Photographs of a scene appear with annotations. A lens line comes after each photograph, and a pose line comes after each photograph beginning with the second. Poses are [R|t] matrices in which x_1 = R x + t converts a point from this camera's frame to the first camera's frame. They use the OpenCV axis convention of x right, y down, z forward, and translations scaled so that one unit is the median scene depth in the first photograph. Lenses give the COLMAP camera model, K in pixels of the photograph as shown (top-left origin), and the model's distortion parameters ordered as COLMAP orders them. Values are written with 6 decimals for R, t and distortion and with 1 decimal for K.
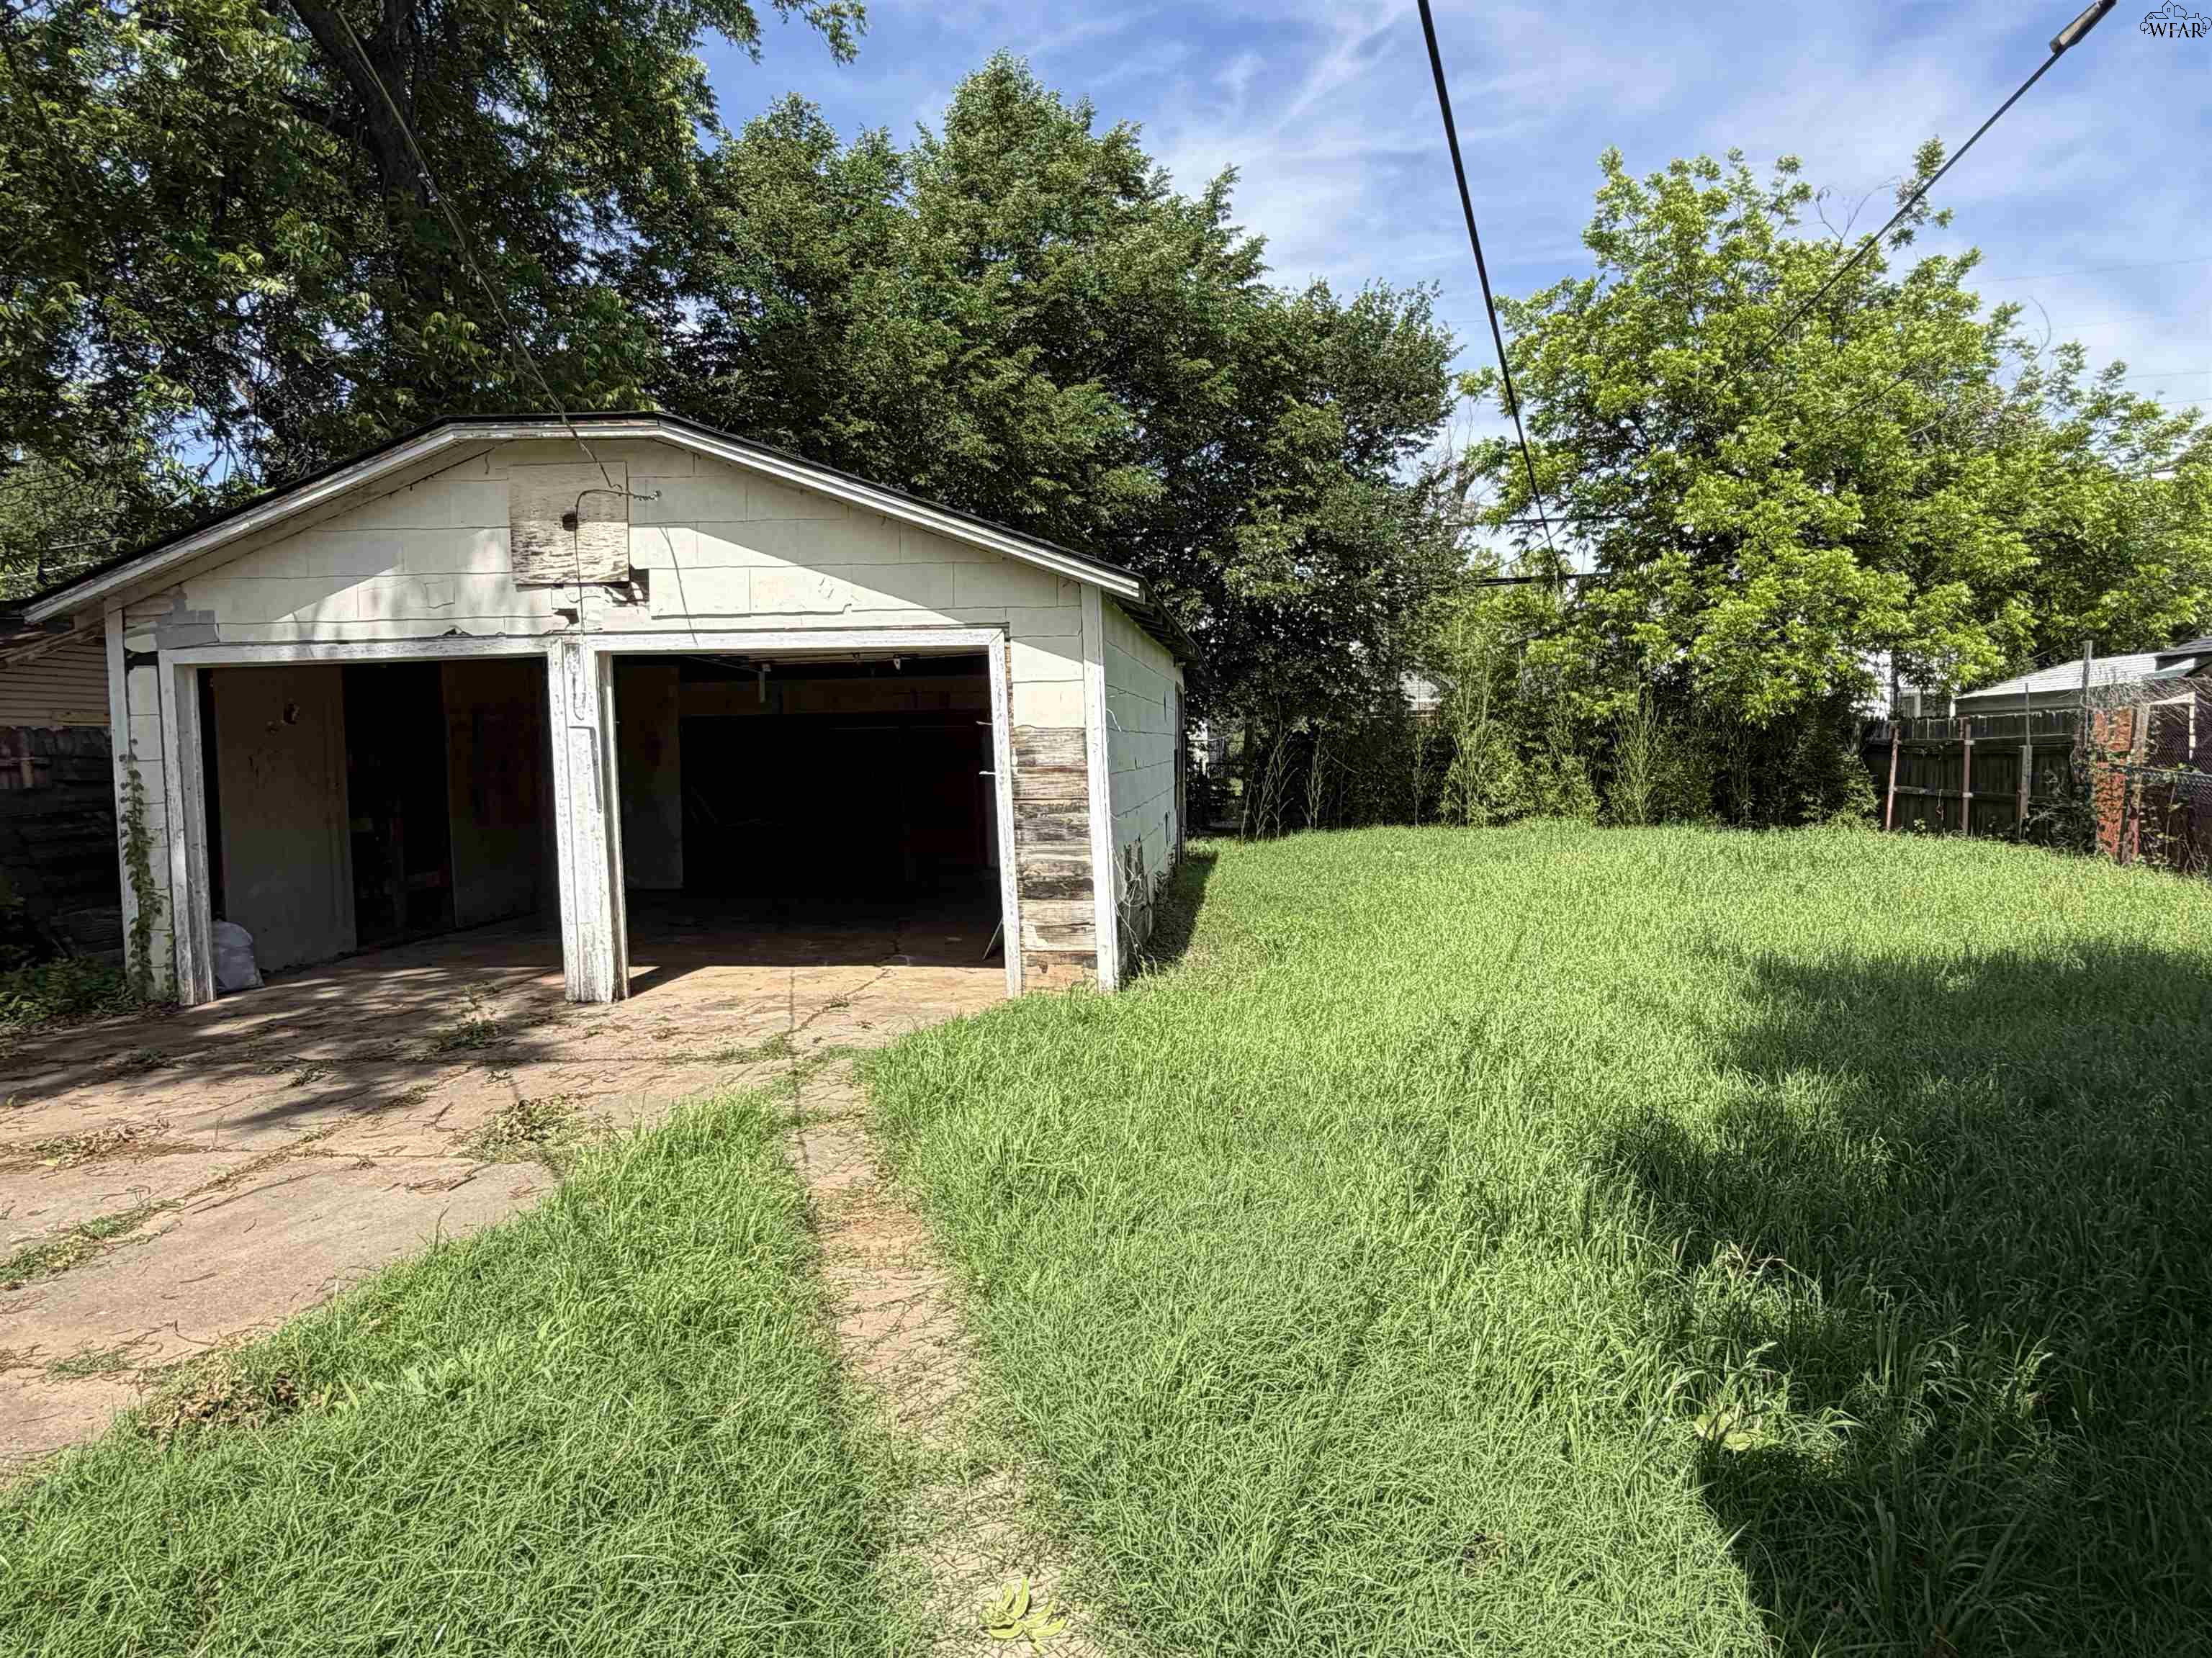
lens RADIAL K [[1214.5, 0, 1051.1], [0, 1214.5, 810.1], [0, 0, 1]] dist [0.001190, 0.002025]
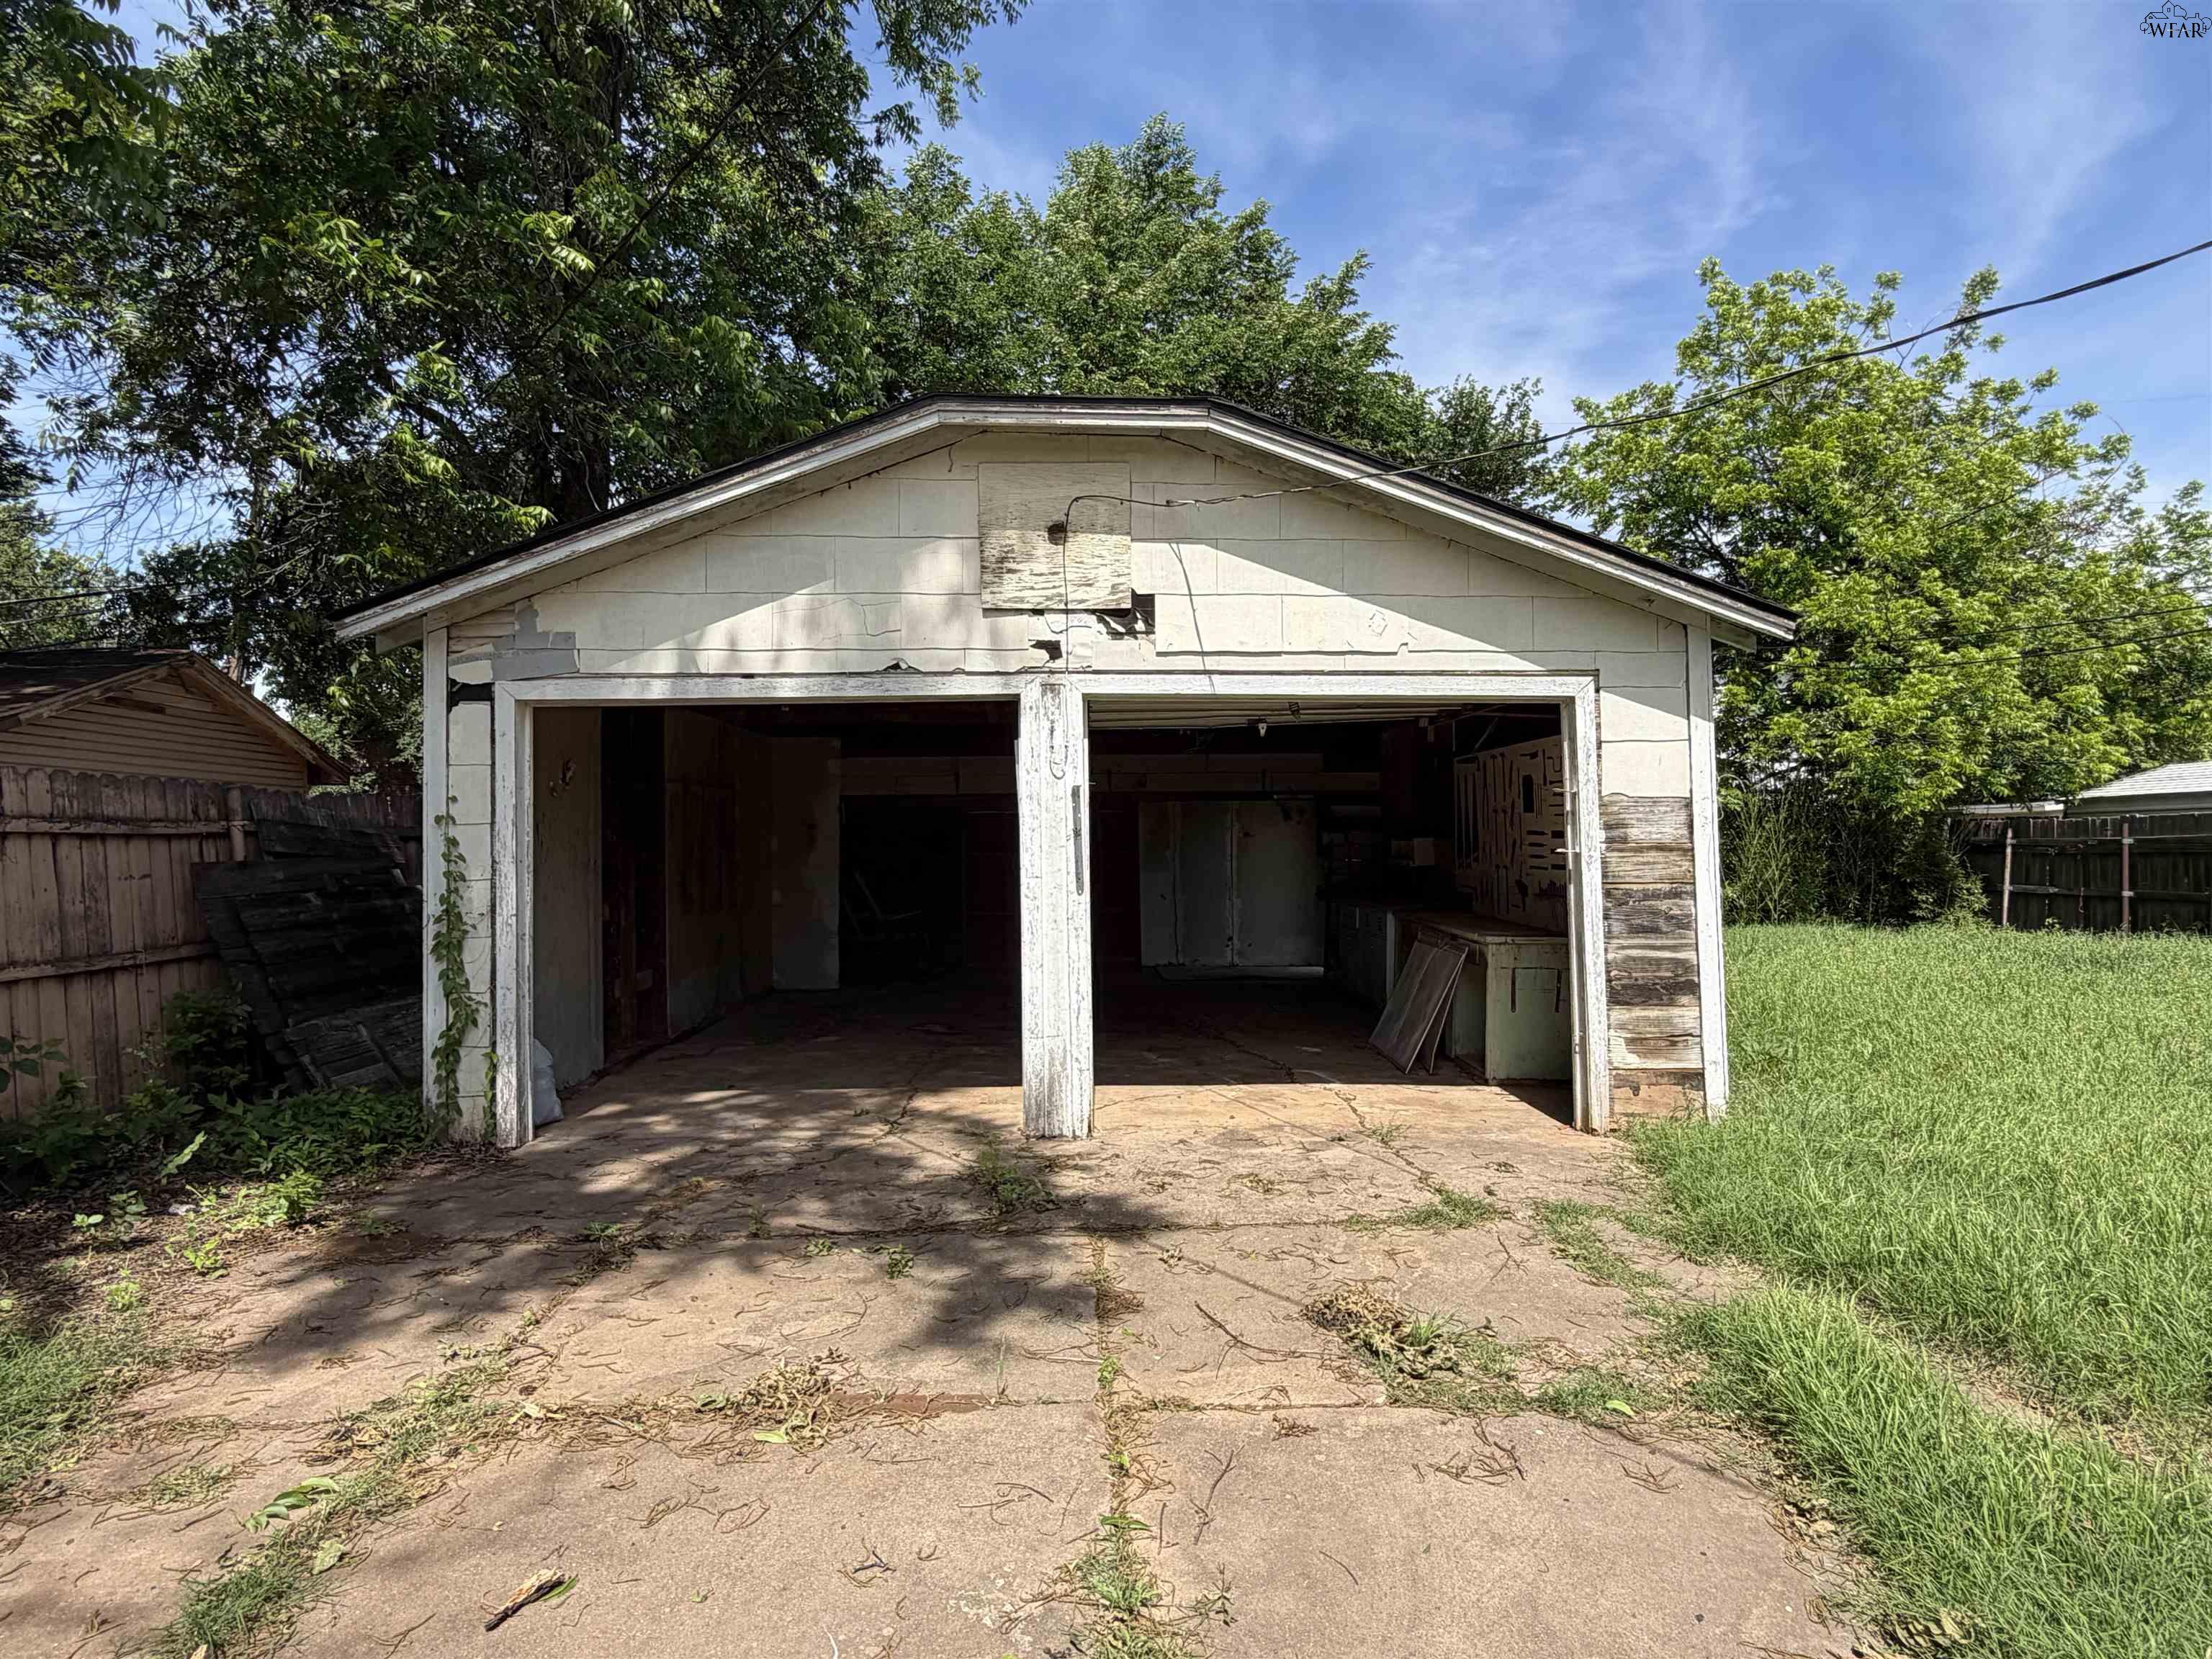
lens RADIAL K [[1214.6, 0, 1107.6], [0, 1214.6, 826.5], [0, 0, 1]] dist [0.001190, 0.002025]
pose [[0.995100, 0.012651, 0.098059, -0.431295], [-0.006157, 0.997784, -0.066250, 0.009216], [-0.098679, 0.065322, 0.992973, 0.206582]]
